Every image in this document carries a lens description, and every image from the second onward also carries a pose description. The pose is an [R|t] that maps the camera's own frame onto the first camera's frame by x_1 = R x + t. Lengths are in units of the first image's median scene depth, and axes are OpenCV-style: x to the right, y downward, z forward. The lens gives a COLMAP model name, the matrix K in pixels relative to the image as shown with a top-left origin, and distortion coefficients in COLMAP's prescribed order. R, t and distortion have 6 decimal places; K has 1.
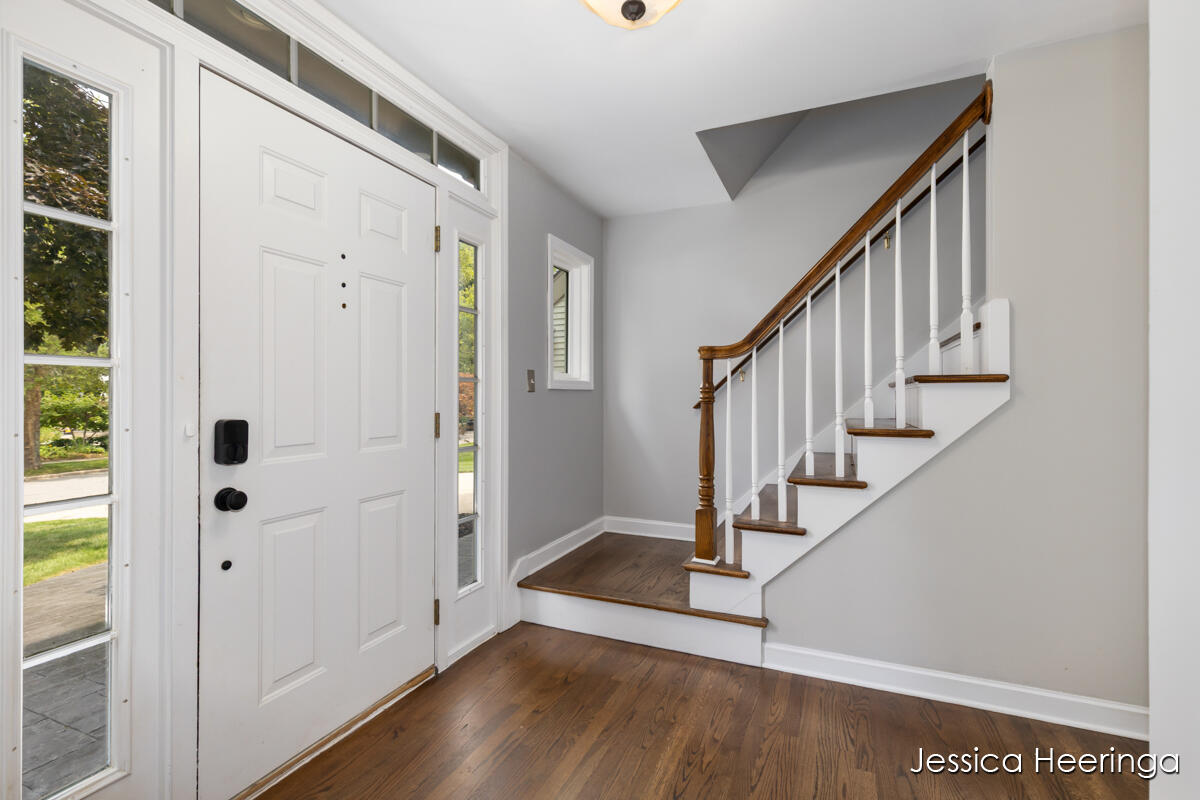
lens RADIAL K [[543.2, 0, 597.5], [0, 543.2, 402.1], [0, 0, 1]] dist [0.011177, -0.001013]
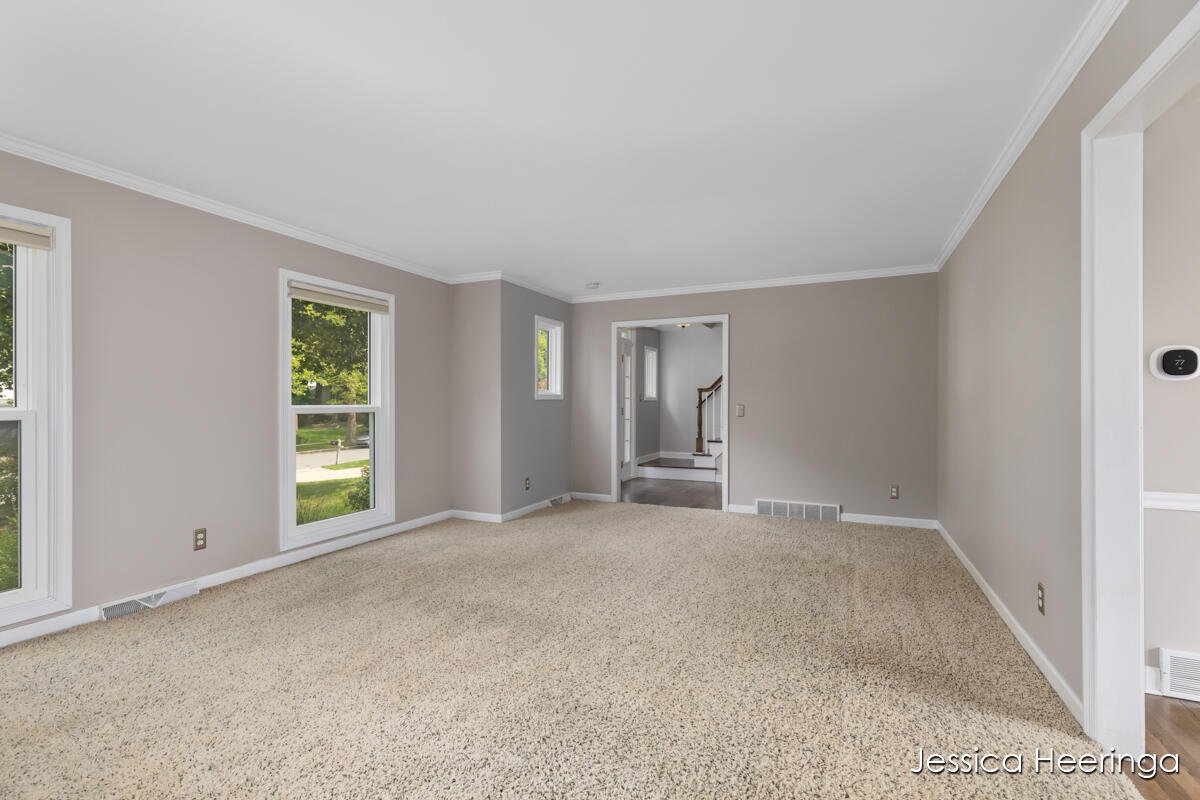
lens RADIAL K [[543.2, 0, 592.8], [0, 543.2, 407.2], [0, 0, 1]] dist [0.011177, -0.001013]
pose [[0.999995, 0.003124, 0.000421, -0.444856], [-0.003127, 0.999969, 0.007173, -0.011240], [-0.000399, -0.007174, 0.999974, -2.273586]]
